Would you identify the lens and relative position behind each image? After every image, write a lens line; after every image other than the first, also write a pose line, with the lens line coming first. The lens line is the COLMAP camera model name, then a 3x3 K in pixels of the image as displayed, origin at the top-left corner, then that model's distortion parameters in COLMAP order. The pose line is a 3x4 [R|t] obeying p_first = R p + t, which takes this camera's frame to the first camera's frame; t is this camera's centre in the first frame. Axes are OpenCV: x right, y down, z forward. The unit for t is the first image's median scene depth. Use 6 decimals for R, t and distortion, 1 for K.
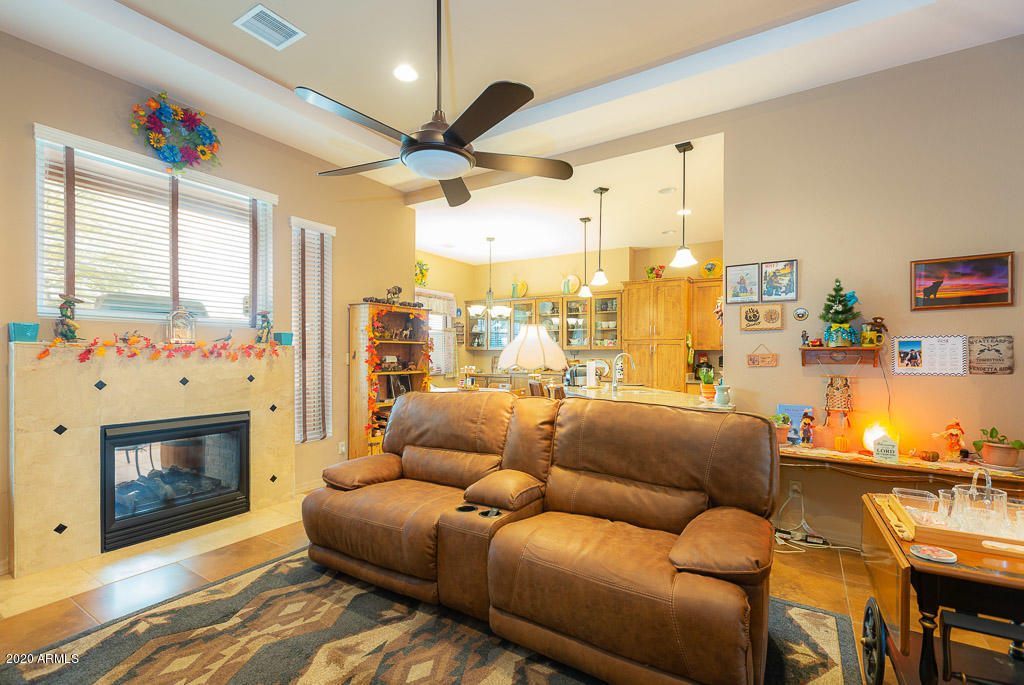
lens RADIAL K [[465.9, 0, 509.9], [0, 465.9, 356.1], [0, 0, 1]] dist [0.002419, 0.000474]
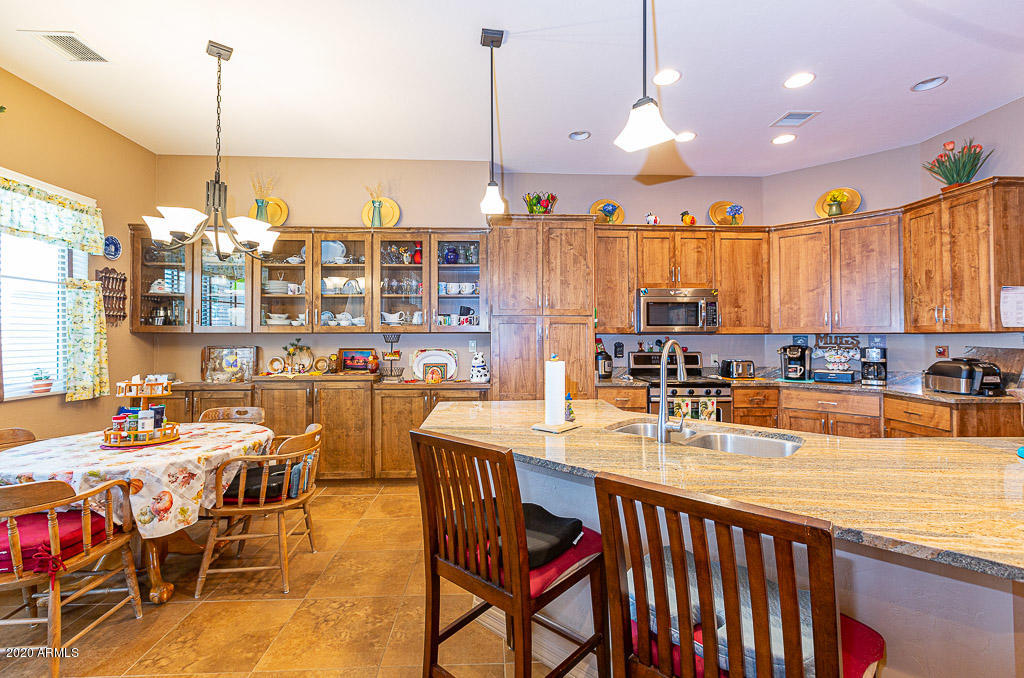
lens RADIAL K [[453.1, 0, 513.1], [0, 453.1, 330.0], [0, 0, 1]] dist [0.000558, -0.000245]
pose [[0.817217, 0.006216, 0.576297, -0.086089], [0.007097, 0.999757, -0.020848, -0.007466], [-0.576286, 0.021127, 0.816975, 0.811189]]
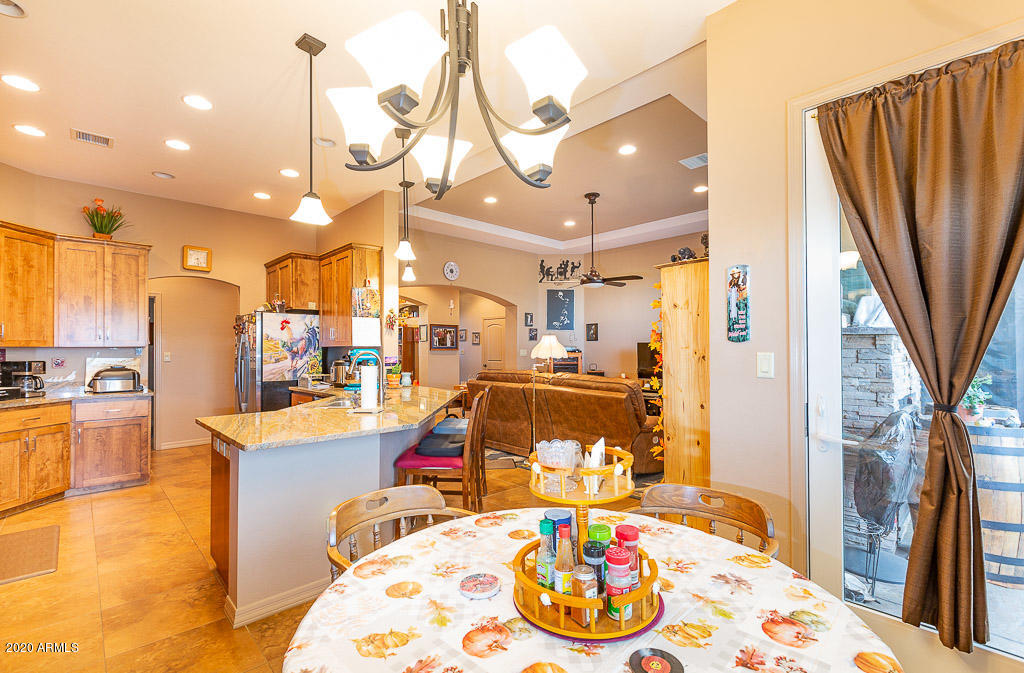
lens RADIAL K [[452.5, 0, 513.3], [0, 452.5, 348.9], [0, 0, 1]] dist [0.000093, -0.000145]
pose [[-0.970158, 0.001870, 0.242467, -0.154779], [0.004039, 0.999956, 0.008450, -0.014807], [-0.242440, 0.009178, -0.970123, 1.723456]]
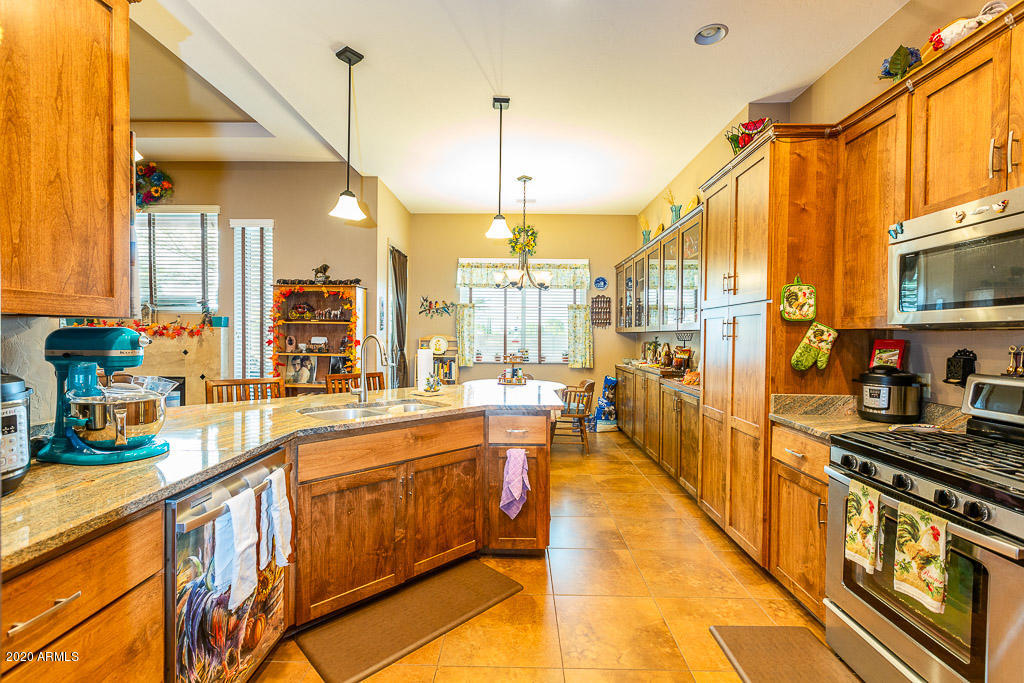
lens RADIAL K [[450.8, 0, 512.1], [0, 450.8, 340.3], [0, 0, 1]] dist [-0.001684, 0.000148]
pose [[0.523529, 0.012506, -0.851916, 0.816413], [-0.013751, 0.999886, 0.006228, -0.005021], [0.851897, 0.008454, 0.523641, 0.913601]]
